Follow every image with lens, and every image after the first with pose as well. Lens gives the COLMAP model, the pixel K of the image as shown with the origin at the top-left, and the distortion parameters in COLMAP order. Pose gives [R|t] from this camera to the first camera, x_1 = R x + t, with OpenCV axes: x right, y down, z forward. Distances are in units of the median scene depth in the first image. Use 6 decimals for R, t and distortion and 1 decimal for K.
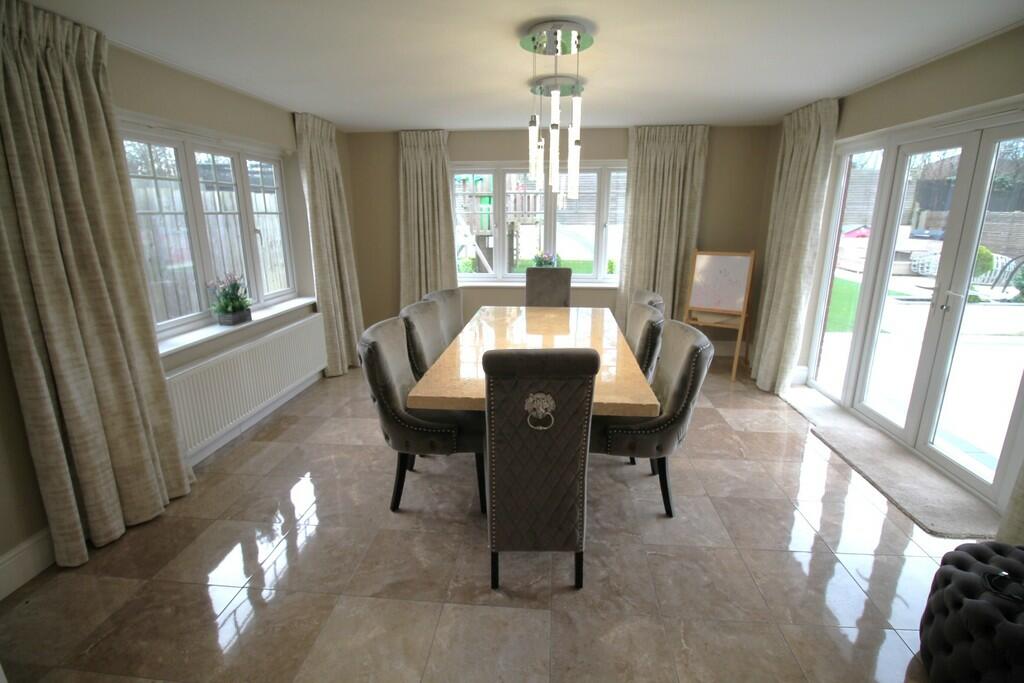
lens RADIAL K [[481.7, 0, 510.3], [0, 481.7, 339.6], [0, 0, 1]] dist [-0.010031, -0.004435]
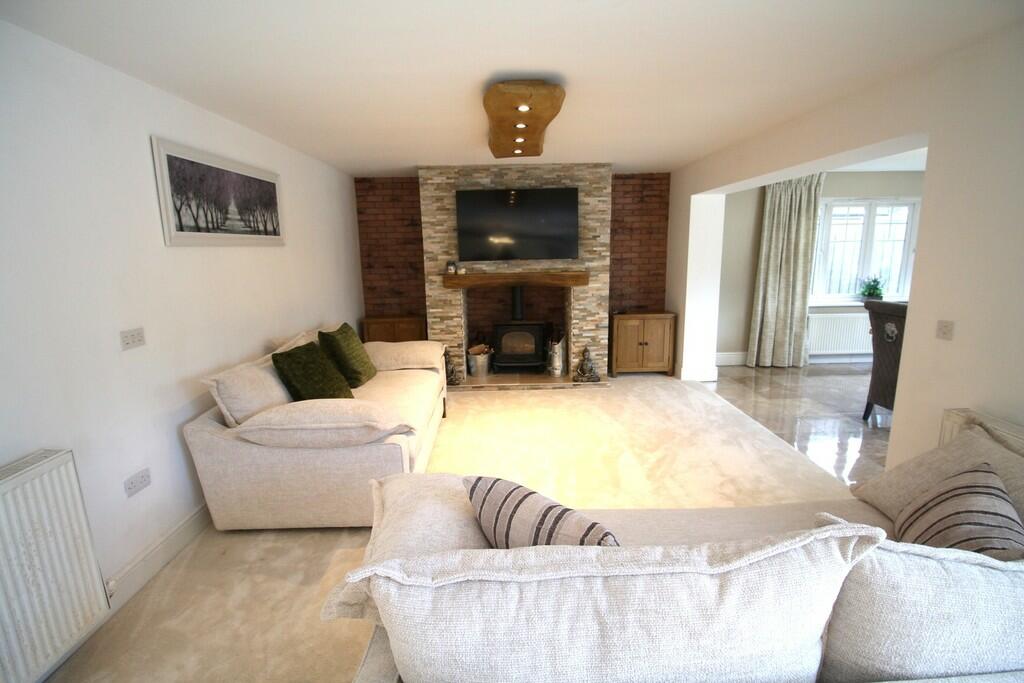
lens RADIAL K [[481.7, 0, 514.9], [0, 481.7, 343.7], [0, 0, 1]] dist [-0.010031, -0.004435]
pose [[0.114484, 0.195609, -0.973977, 1.566385], [-0.235598, 0.957799, 0.164667, 0.194144], [0.965084, 0.210616, 0.155737, -0.766877]]
